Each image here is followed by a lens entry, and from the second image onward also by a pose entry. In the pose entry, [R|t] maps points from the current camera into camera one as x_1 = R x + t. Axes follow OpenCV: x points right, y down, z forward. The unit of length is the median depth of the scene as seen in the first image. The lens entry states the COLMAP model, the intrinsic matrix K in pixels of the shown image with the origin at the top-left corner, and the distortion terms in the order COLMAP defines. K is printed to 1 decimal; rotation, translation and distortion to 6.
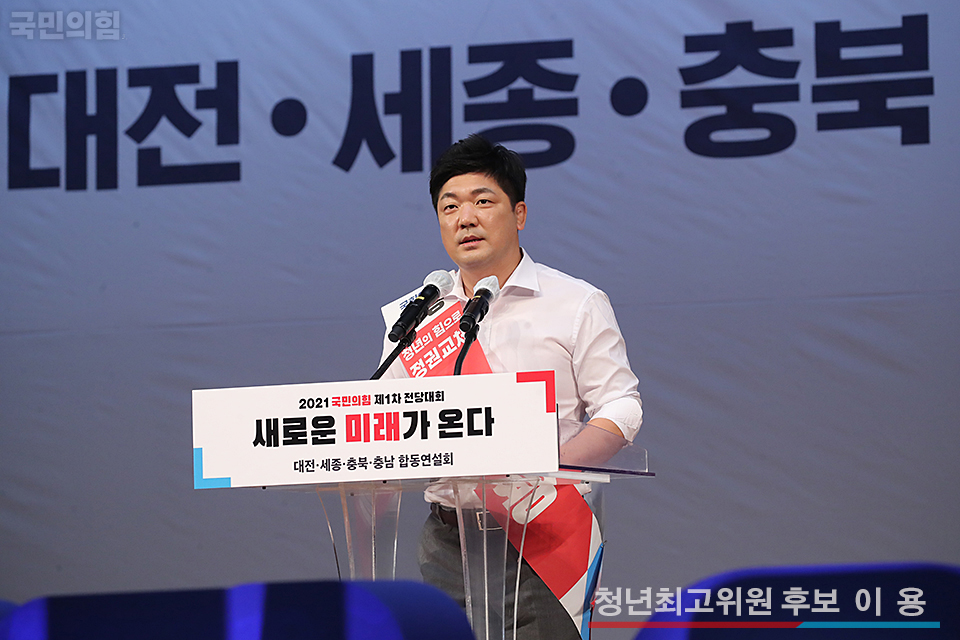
lens RADIAL K [[5165.3, 0, 475.7], [0, 5165.3, 326.8], [0, 0, 1]] dist [0.823160, 0.000000]
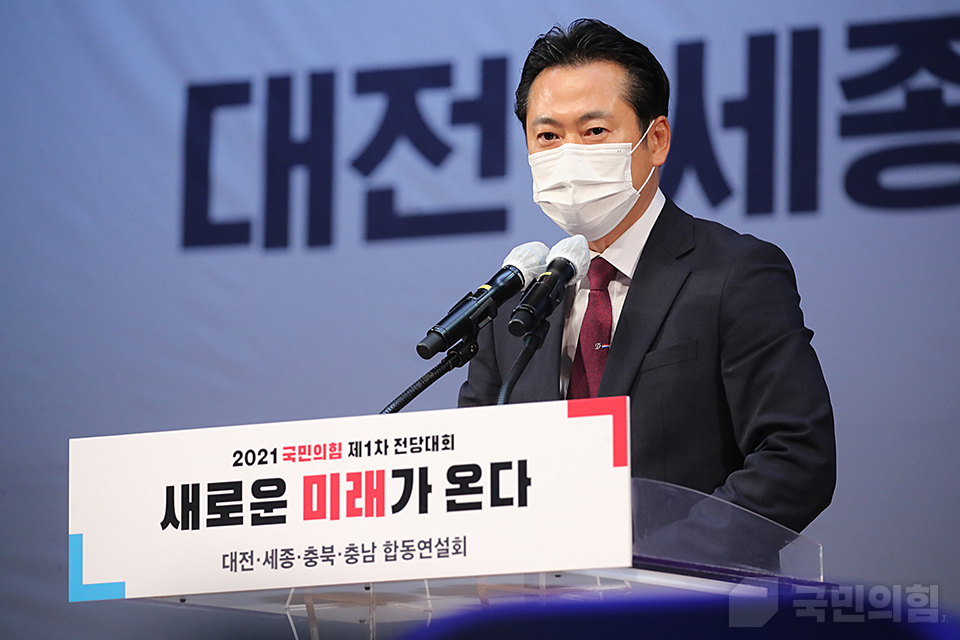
lens RADIAL K [[6876.4, 0, 465.8], [0, 6876.4, 223.6], [0, 0, 1]] dist [2.079315, 0.000000]
pose [[0.991810, 0.000552, -0.127721, 0.063208], [-0.007985, 0.998302, -0.057693, 0.022091], [0.127472, 0.058241, 0.990131, 0.126586]]
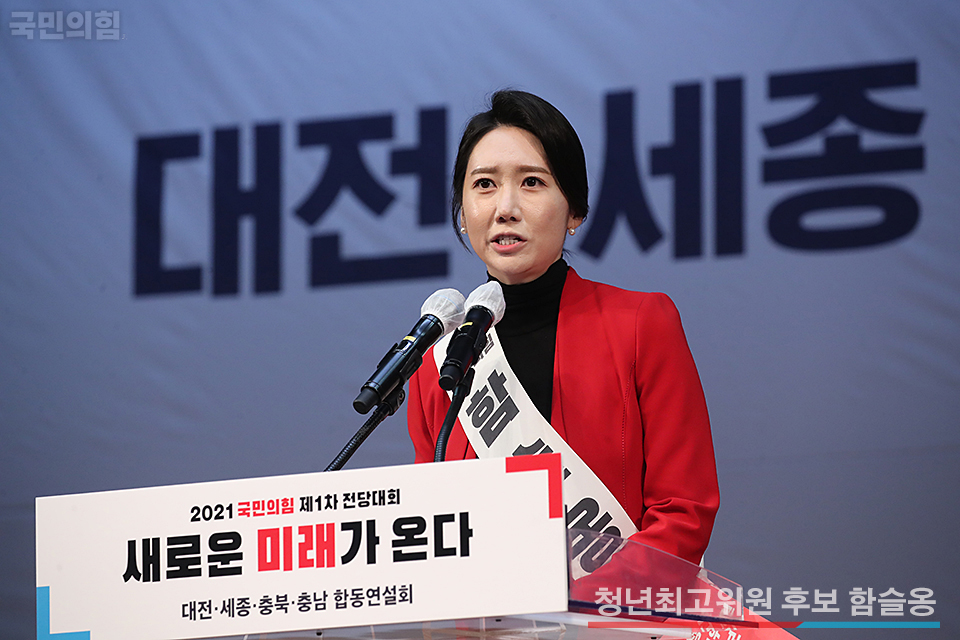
lens RADIAL K [[6706.9, 0, 503.0], [0, 6706.9, 357.3], [0, 0, 1]] dist [2.021468, 0.000000]
pose [[0.993448, -0.010550, -0.113799, 0.065586], [0.006041, 0.999186, -0.039895, 0.018963], [0.114128, 0.038947, 0.992702, 0.108053]]
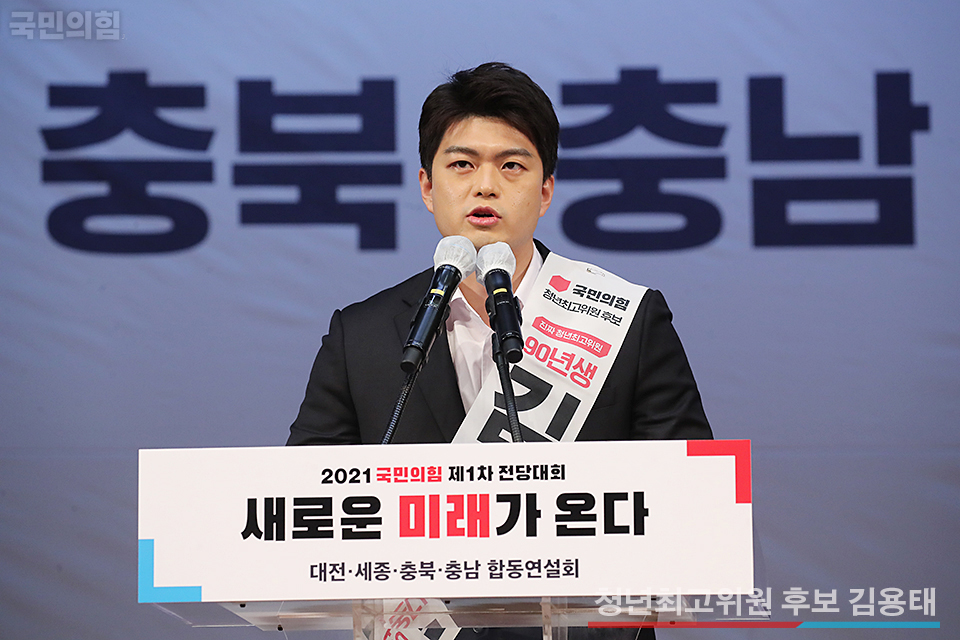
lens RADIAL K [[5986.6, 0, 480.0], [0, 5986.6, 319.2], [0, 0, 1]] dist [1.453224, 0.000000]
pose [[0.946673, 0.060975, 0.316375, -0.166160], [-0.042922, 0.997044, -0.063728, 0.027621], [-0.319325, 0.046750, 0.946491, 0.179942]]
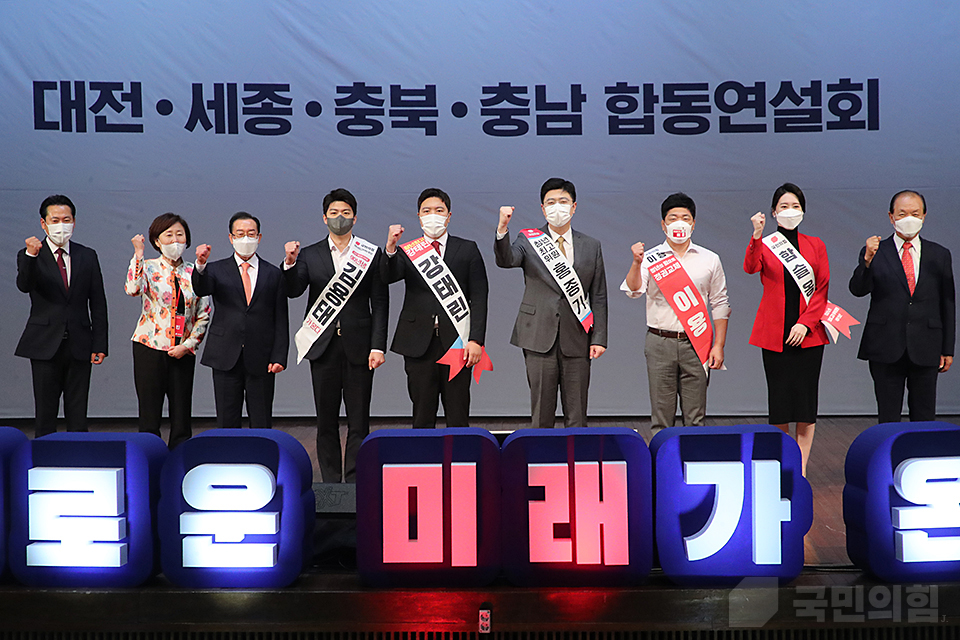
lens RADIAL K [[2415.9, 0, 473.0], [0, 2415.9, 322.0], [0, 0, 1]] dist [0.538745, 0.000000]
pose [[0.923343, -0.008801, 0.383876, -0.354644], [-0.040899, 0.991796, 0.121113, -0.087780], [-0.381792, -0.127529, 0.915408, -0.135848]]
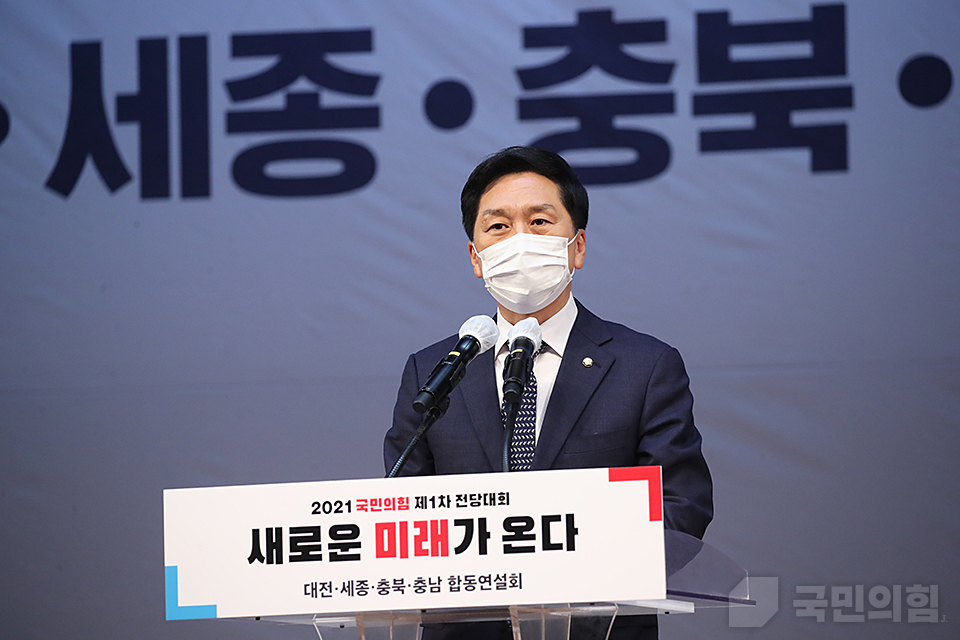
lens RADIAL K [[6876.4, 0, 488.6], [0, 6876.4, 293.7], [0, 0, 1]] dist [2.079315, 0.000000]
pose [[0.992991, 0.008992, 0.117851, -0.083784], [-0.007243, 0.999857, -0.015256, -0.000962], [-0.117971, 0.014296, 0.992914, -0.012774]]
